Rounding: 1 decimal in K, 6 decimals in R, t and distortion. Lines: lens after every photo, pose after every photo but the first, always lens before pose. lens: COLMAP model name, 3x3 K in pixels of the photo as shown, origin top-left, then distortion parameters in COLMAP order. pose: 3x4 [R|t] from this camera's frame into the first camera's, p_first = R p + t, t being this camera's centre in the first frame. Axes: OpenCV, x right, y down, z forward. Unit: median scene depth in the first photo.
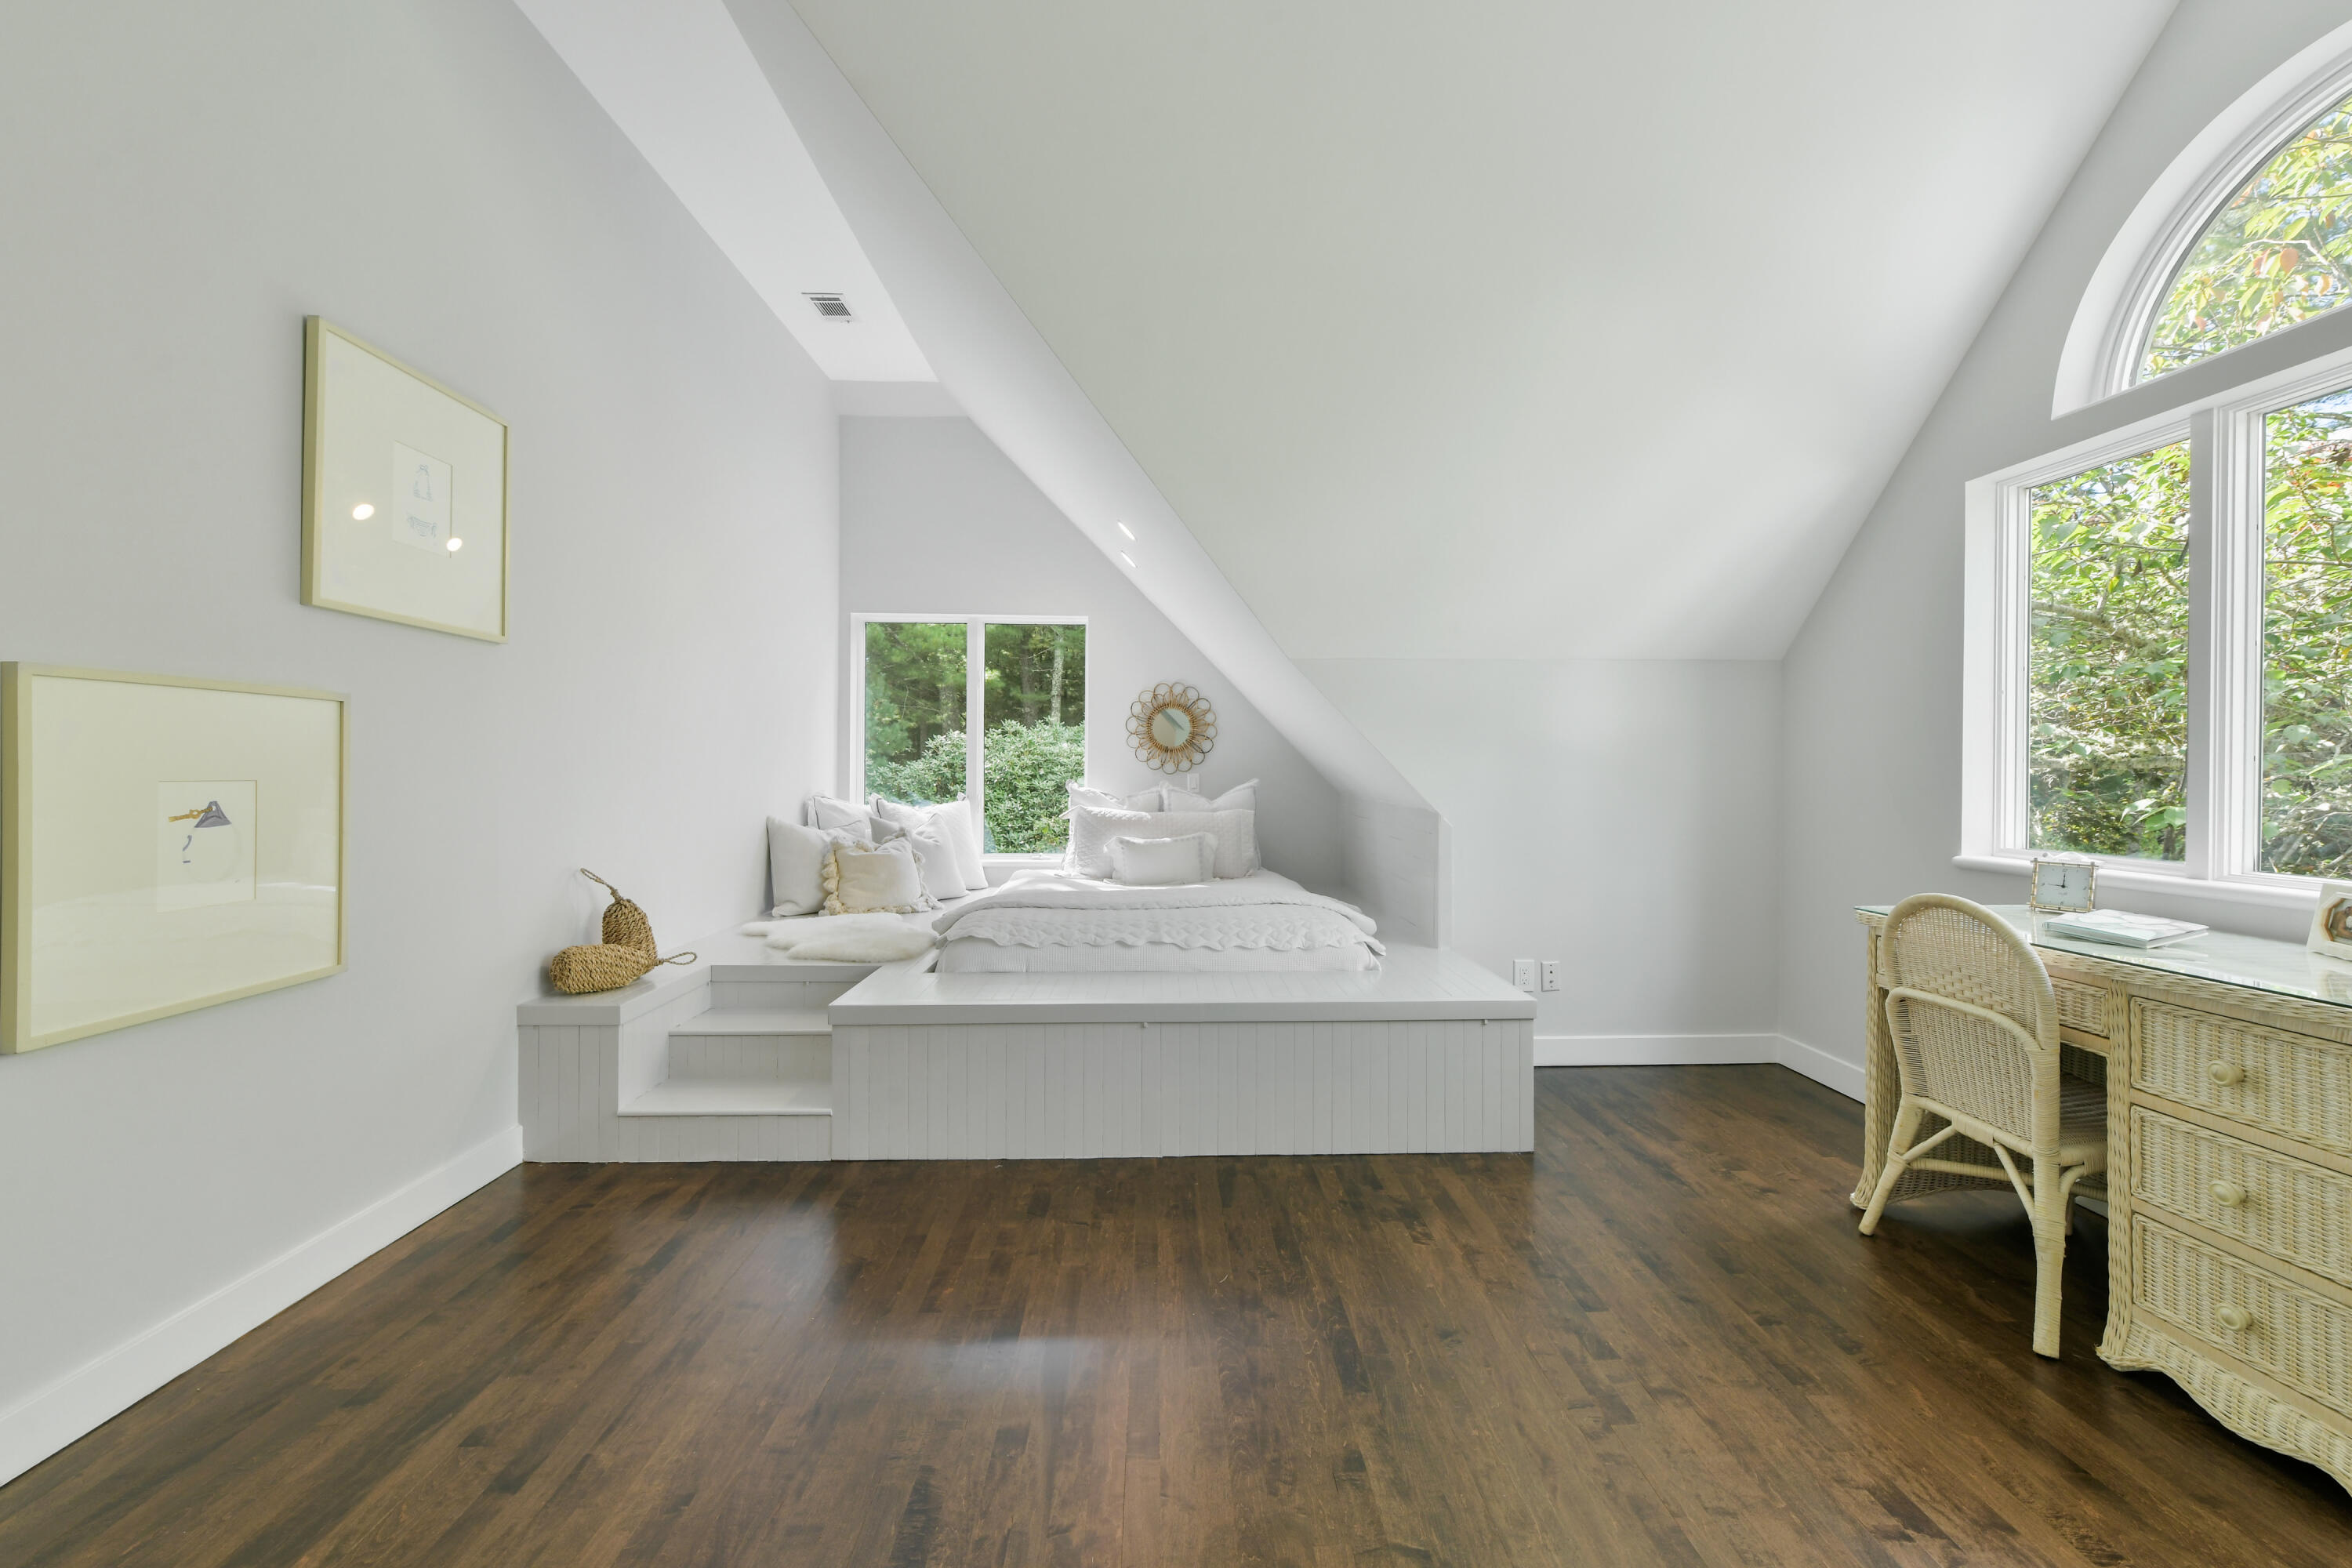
lens RADIAL K [[949.1, 0, 1180.9], [0, 949.1, 775.3], [0, 0, 1]] dist [-0.000460, 0.001815]
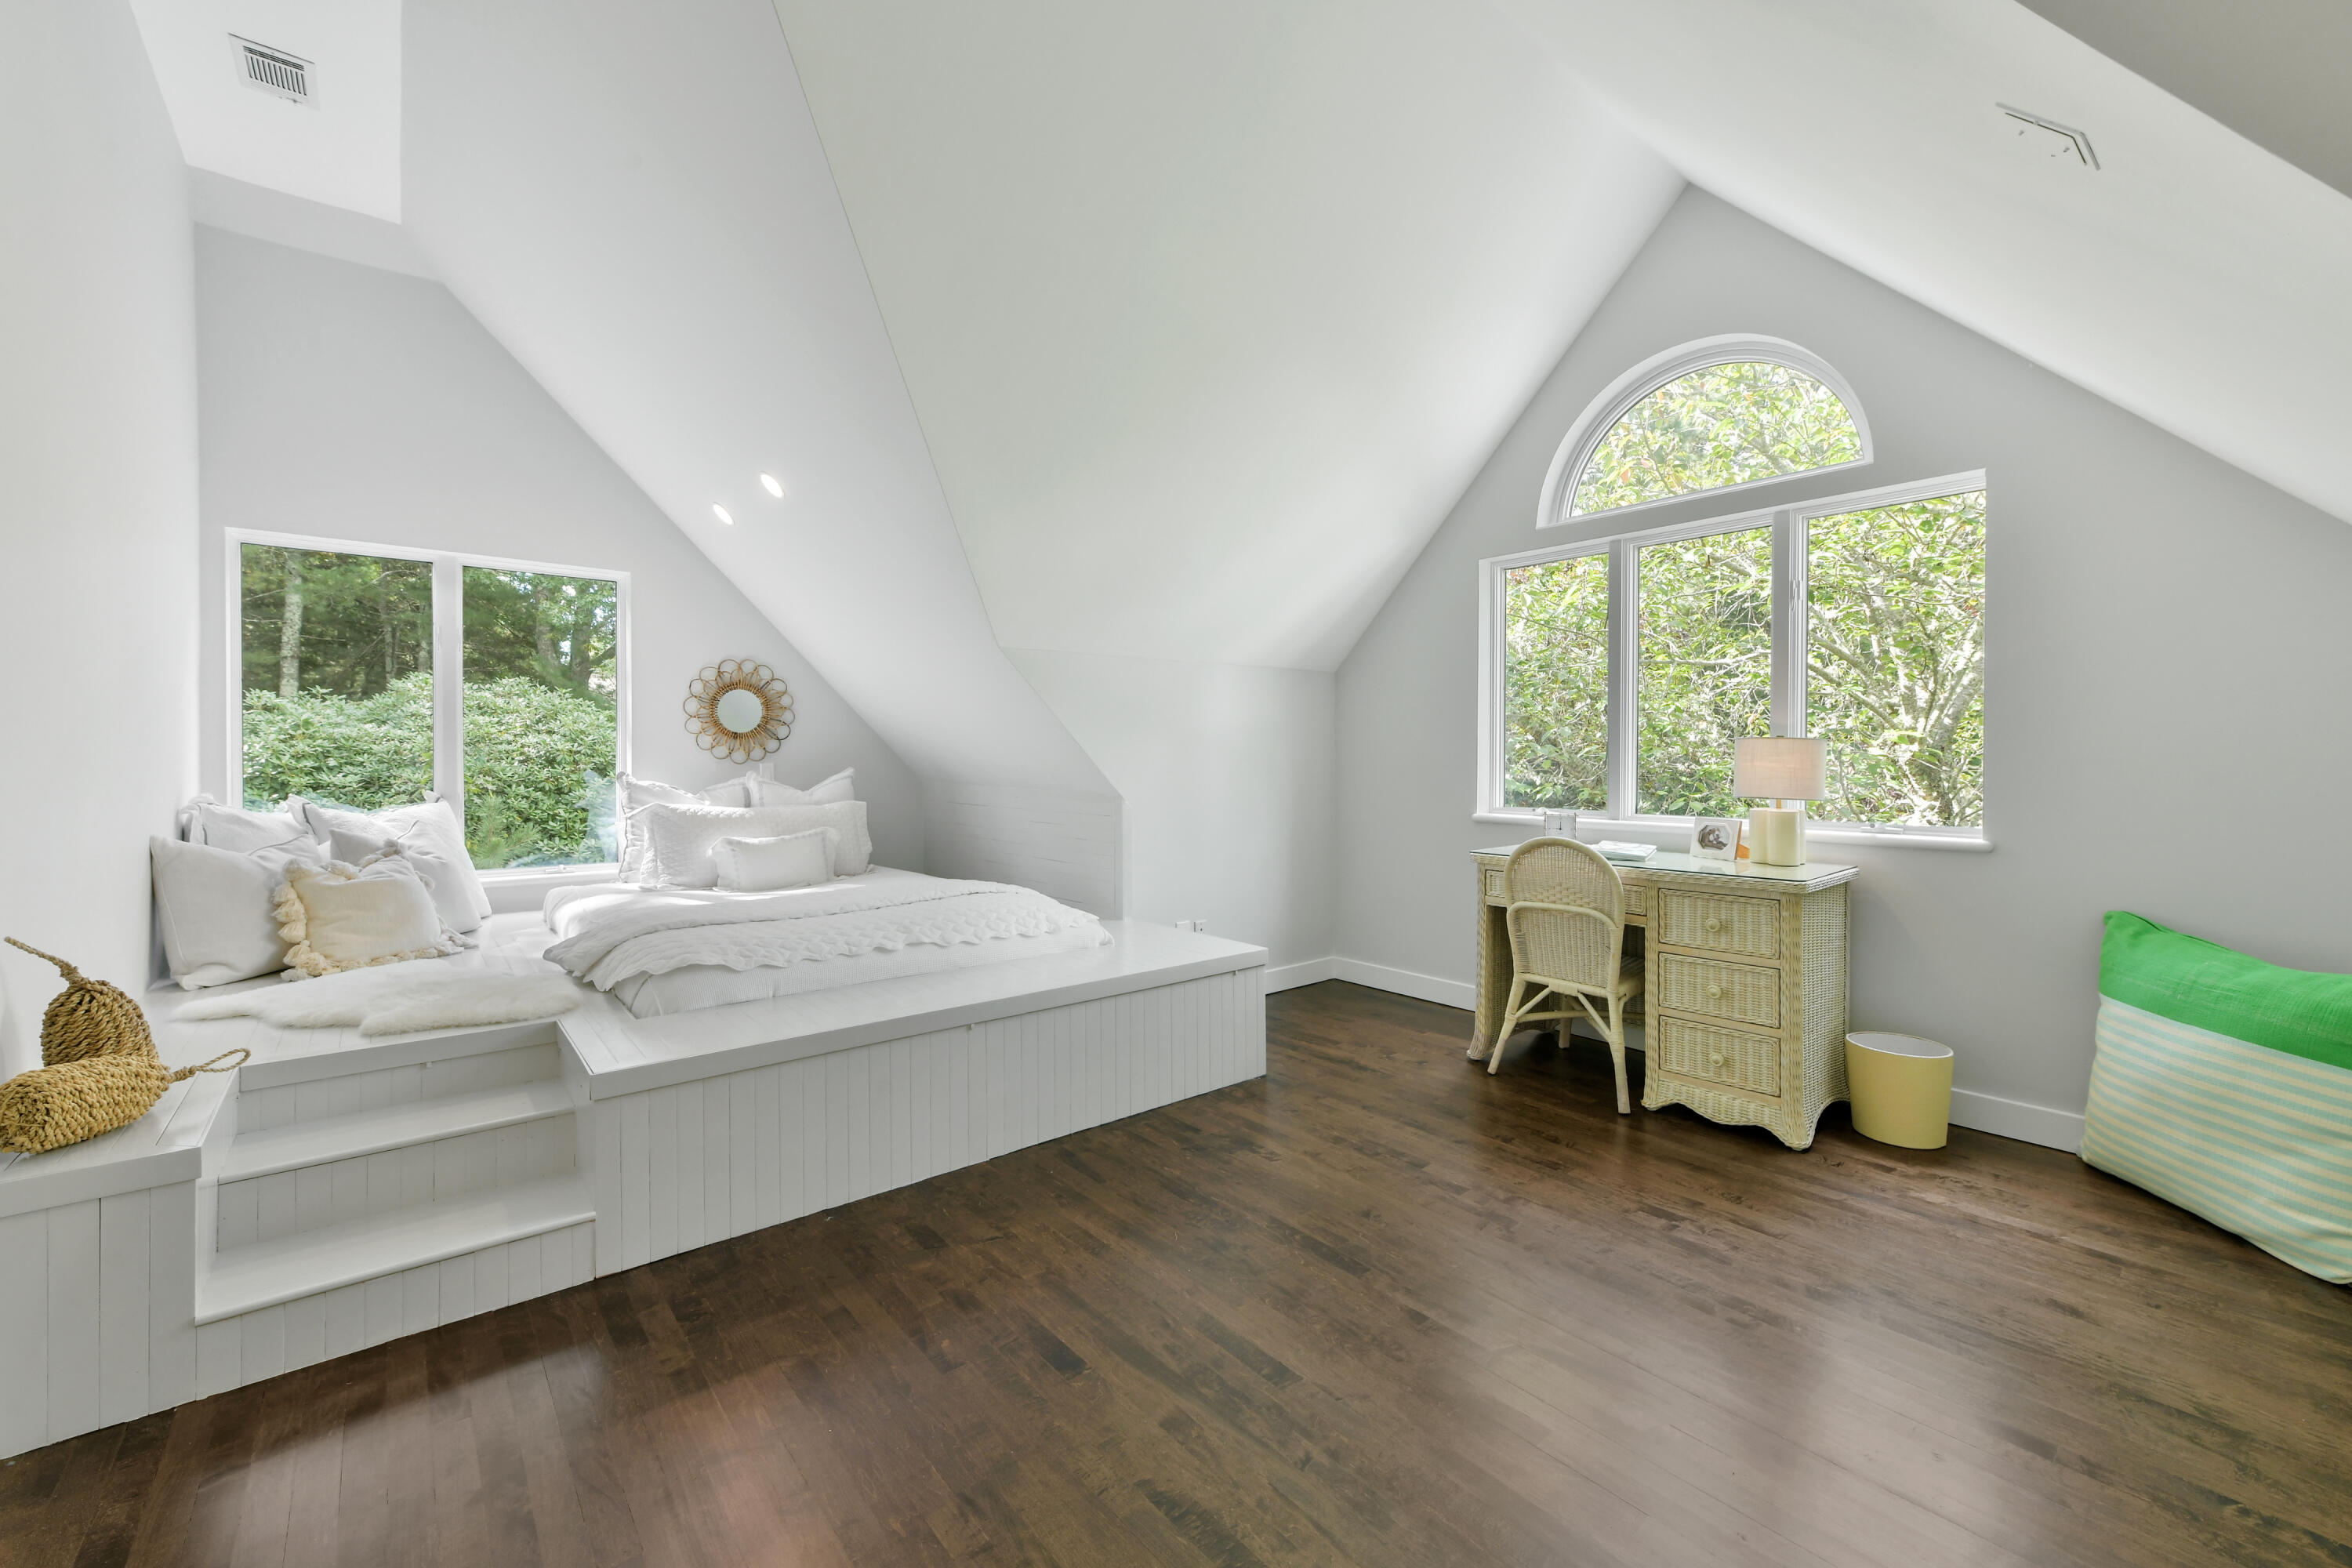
lens RADIAL K [[949.1, 0, 1183.4], [0, 949.1, 772.6], [0, 0, 1]] dist [-0.000460, 0.001815]
pose [[0.790555, -0.015450, 0.612196, -0.451310], [0.008595, 0.999863, 0.014135, -0.003648], [-0.612331, -0.005913, 0.790579, 0.118480]]
